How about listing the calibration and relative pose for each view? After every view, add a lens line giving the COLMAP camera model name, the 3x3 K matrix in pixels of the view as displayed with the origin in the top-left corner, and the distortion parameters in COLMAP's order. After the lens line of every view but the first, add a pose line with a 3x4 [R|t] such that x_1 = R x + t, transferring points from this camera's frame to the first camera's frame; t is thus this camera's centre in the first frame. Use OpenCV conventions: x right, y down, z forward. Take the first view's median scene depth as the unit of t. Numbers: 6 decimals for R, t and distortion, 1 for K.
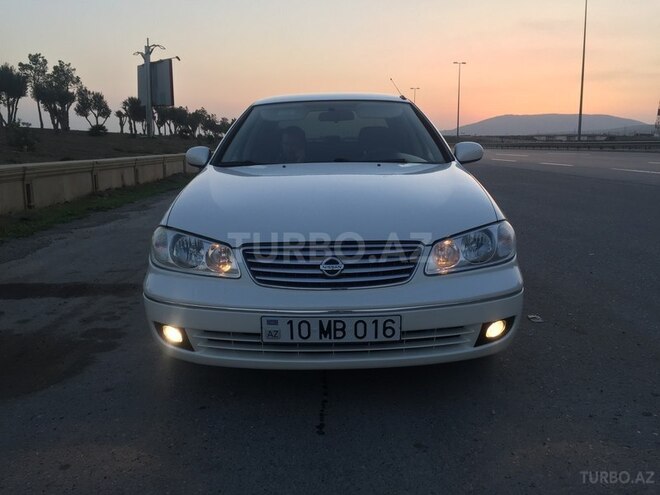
lens RADIAL K [[563.5, 0, 330.0], [0, 563.5, 247.5], [0, 0, 1]] dist [0.088700, -0.117560]
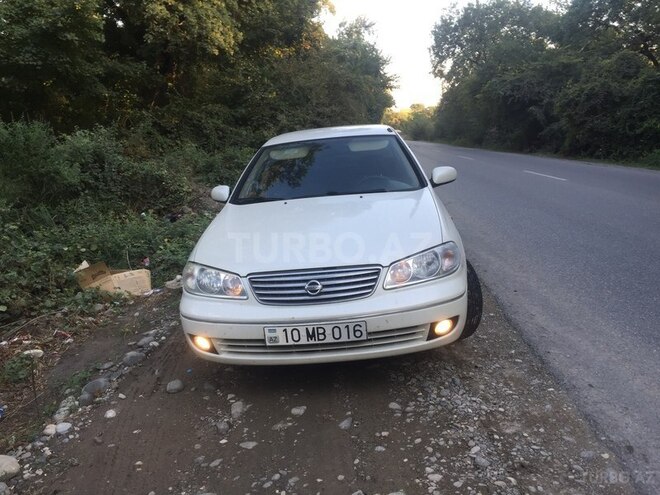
lens RADIAL K [[563.5, 0, 330.0], [0, 563.5, 247.5], [0, 0, 1]] dist [0.088700, -0.117560]
pose [[0.994886, -0.061017, -0.080491, 0.151374], [0.061919, 0.998043, 0.008759, -0.067902], [0.079799, -0.013698, 0.996717, -0.327977]]
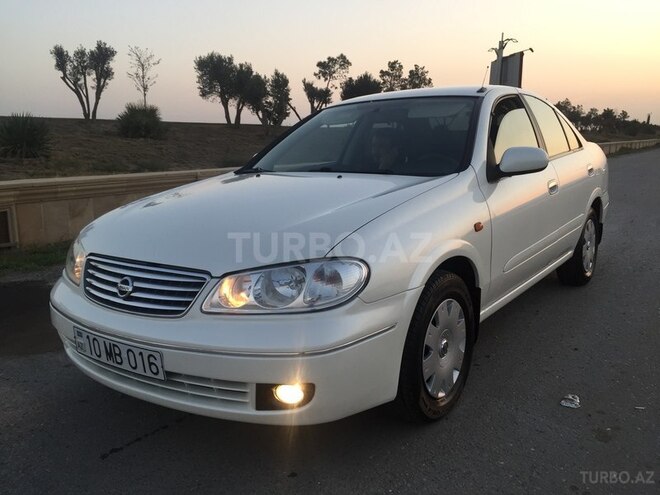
lens RADIAL K [[563.5, 0, 330.0], [0, 563.5, 247.5], [0, 0, 1]] dist [0.088700, -0.117560]
pose [[0.814364, 0.098286, -0.571971, 0.787522], [-0.093123, 0.994915, 0.038376, -0.096115], [0.572834, 0.022012, 0.819376, 0.400584]]
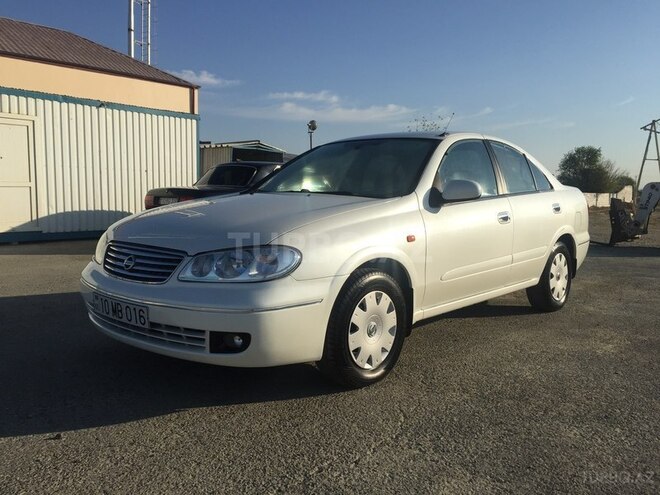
lens RADIAL K [[563.5, 0, 330.0], [0, 563.5, 247.5], [0, 0, 1]] dist [0.088700, -0.117560]
pose [[0.753731, 0.099101, -0.649668, 1.144269], [-0.149767, 0.988454, -0.022976, -0.037197], [0.639890, 0.114617, 0.759871, 0.290038]]
